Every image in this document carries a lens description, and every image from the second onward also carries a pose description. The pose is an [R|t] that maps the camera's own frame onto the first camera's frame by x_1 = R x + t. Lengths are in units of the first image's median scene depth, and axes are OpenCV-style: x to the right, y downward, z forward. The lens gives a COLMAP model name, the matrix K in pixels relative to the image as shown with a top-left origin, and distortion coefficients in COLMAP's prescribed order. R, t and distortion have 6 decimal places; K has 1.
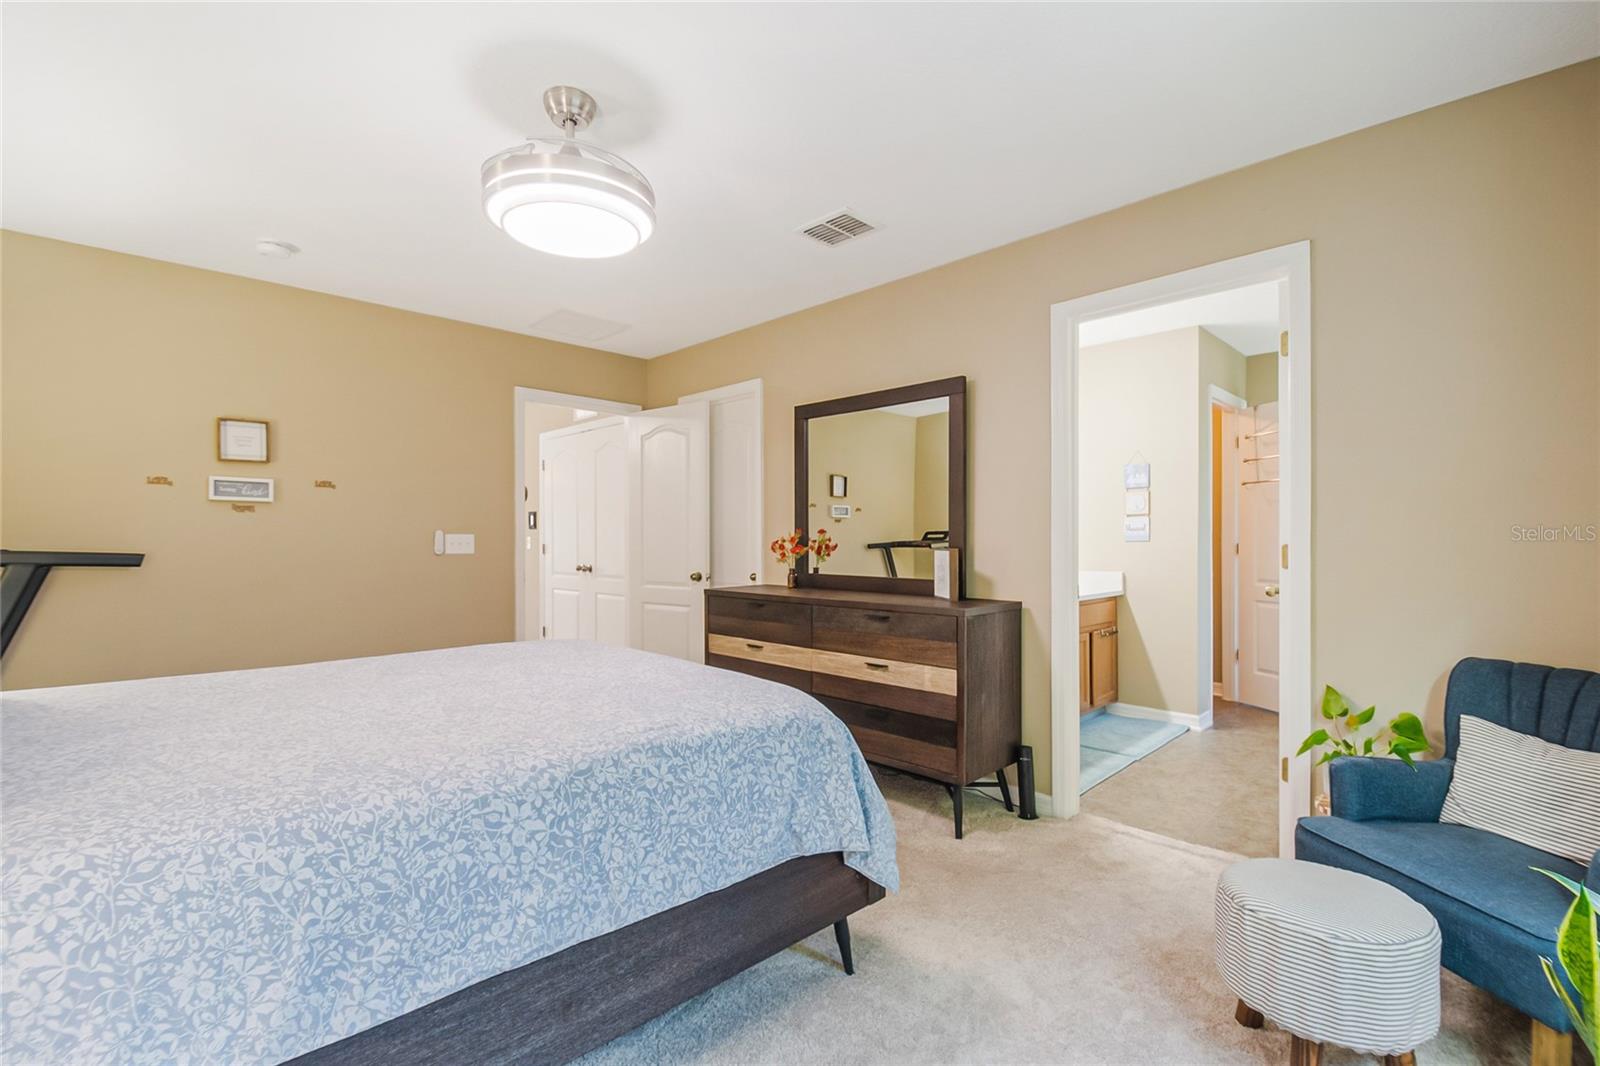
lens RADIAL K [[695.9, 0, 797.4], [0, 695.9, 541.4], [0, 0, 1]] dist [-0.006789, -0.008942]
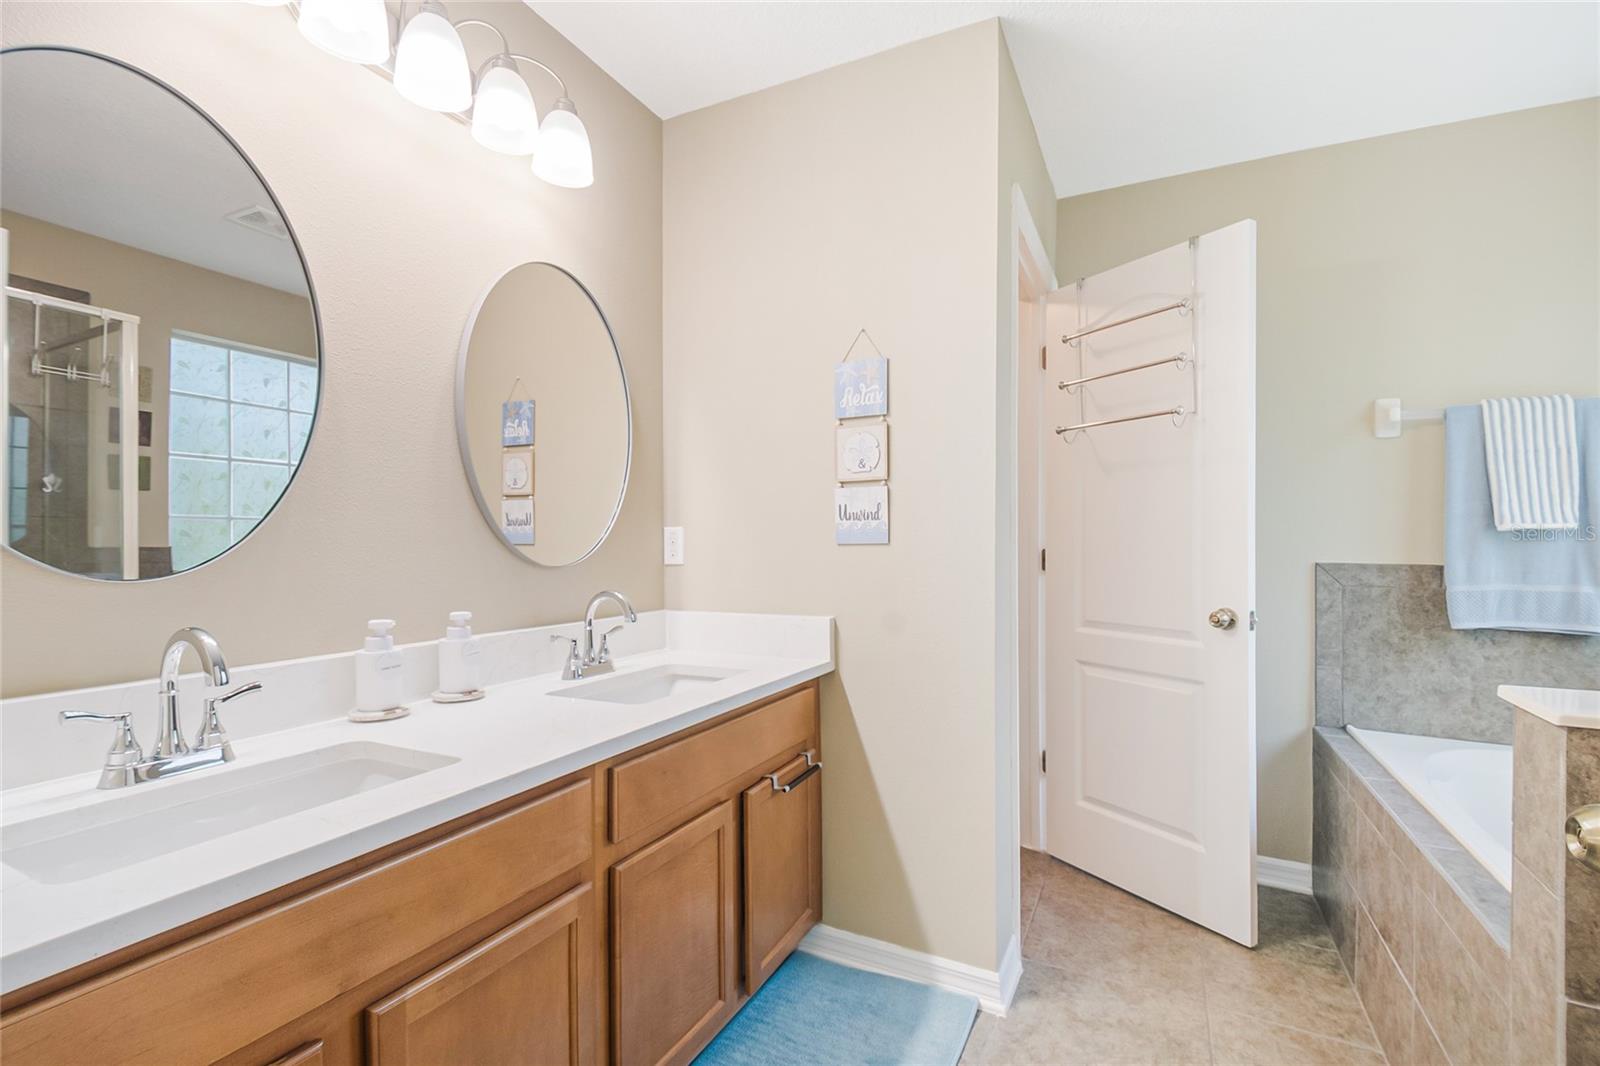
lens RADIAL K [[695.9, 0, 803.2], [0, 695.9, 530.0], [0, 0, 1]] dist [-0.006789, -0.008942]
pose [[0.942848, 0.007810, 0.333130, 0.316928], [-0.000922, 0.999783, -0.020829, -0.000843], [-0.333221, 0.019332, 0.942651, 0.619066]]
